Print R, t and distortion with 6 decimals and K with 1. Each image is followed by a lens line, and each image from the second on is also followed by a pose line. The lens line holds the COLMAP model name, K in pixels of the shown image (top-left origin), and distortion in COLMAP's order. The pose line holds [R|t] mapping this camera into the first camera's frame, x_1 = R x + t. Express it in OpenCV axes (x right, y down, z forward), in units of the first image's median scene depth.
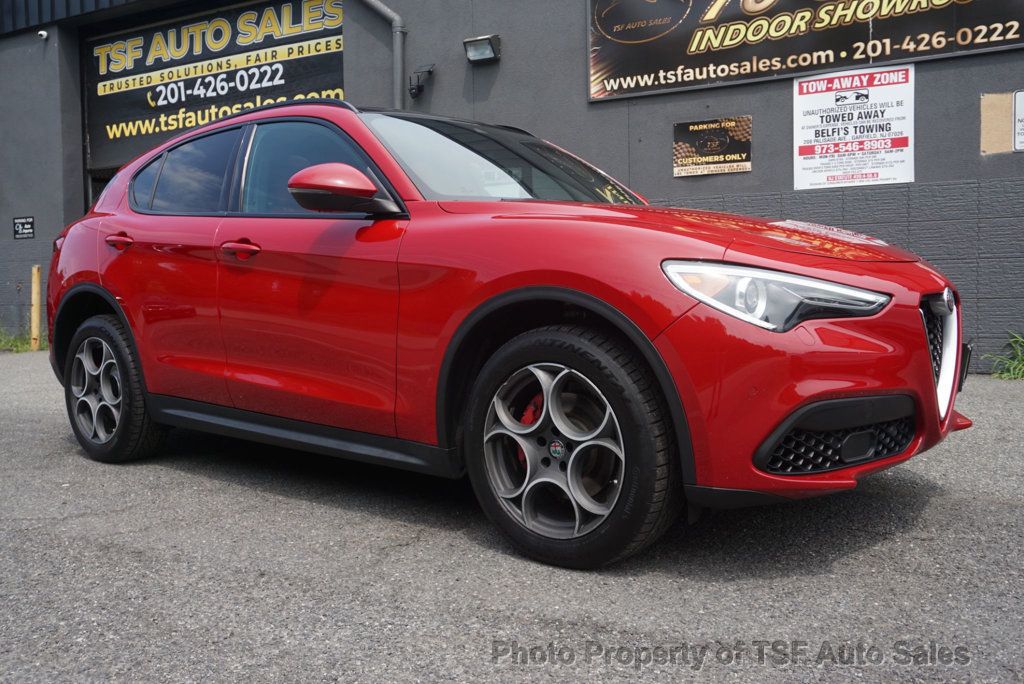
lens RADIAL K [[940.3, 0, 516.6], [0, 940.3, 343.1], [0, 0, 1]] dist [0.007208, 0.000000]
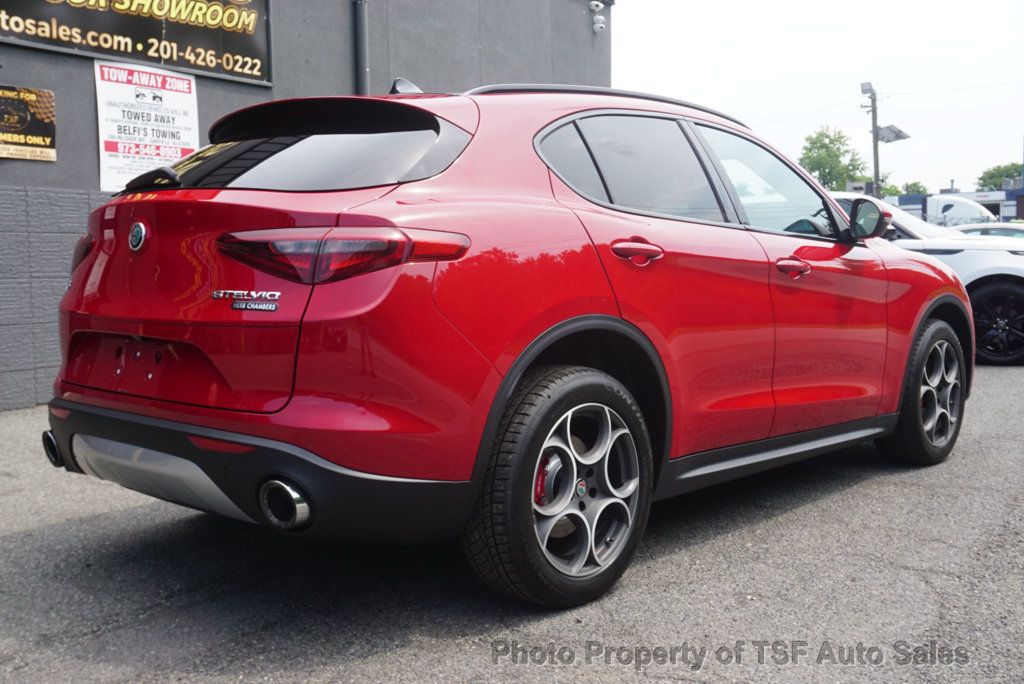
lens RADIAL K [[1098.6, 0, 505.2], [0, 1098.6, 338.2], [0, 0, 1]] dist [0.020028, 0.000000]
pose [[0.037038, -0.057993, 0.997630, -0.691281], [0.083014, 0.995043, 0.054761, -0.054494], [-0.995860, 0.080789, 0.041669, 0.607034]]
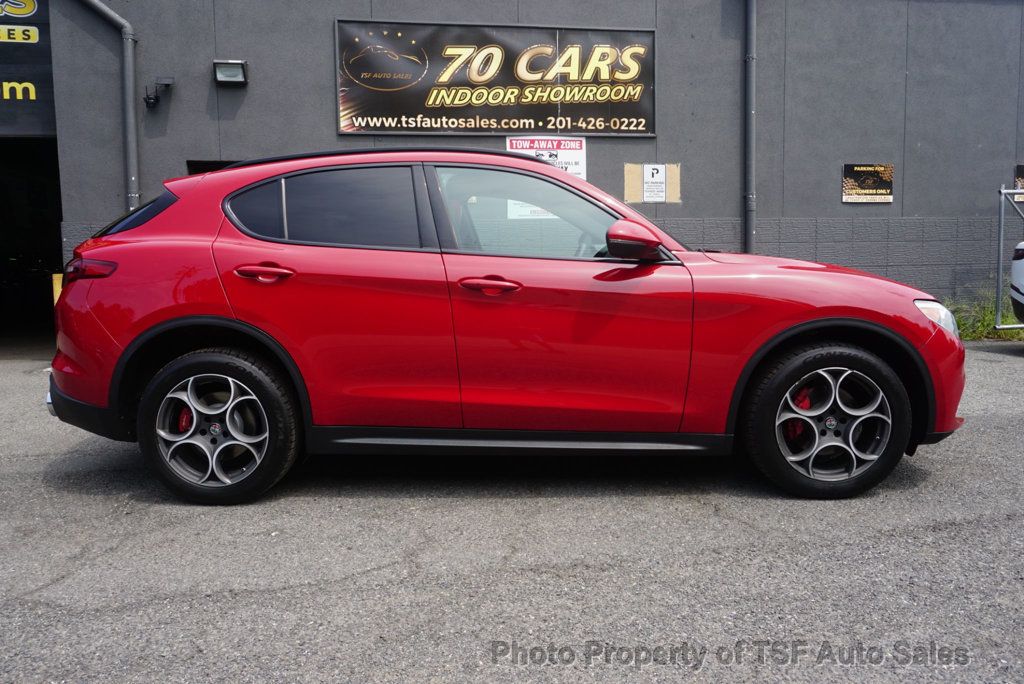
lens RADIAL K [[758.6, 0, 518.9], [0, 758.6, 345.8], [0, 0, 1]] dist [-0.024845, 0.019308]
pose [[0.773478, -0.066109, 0.630366, -0.399027], [0.042636, 0.997720, 0.052320, -0.035176], [-0.632388, -0.013592, 0.774533, 0.135209]]
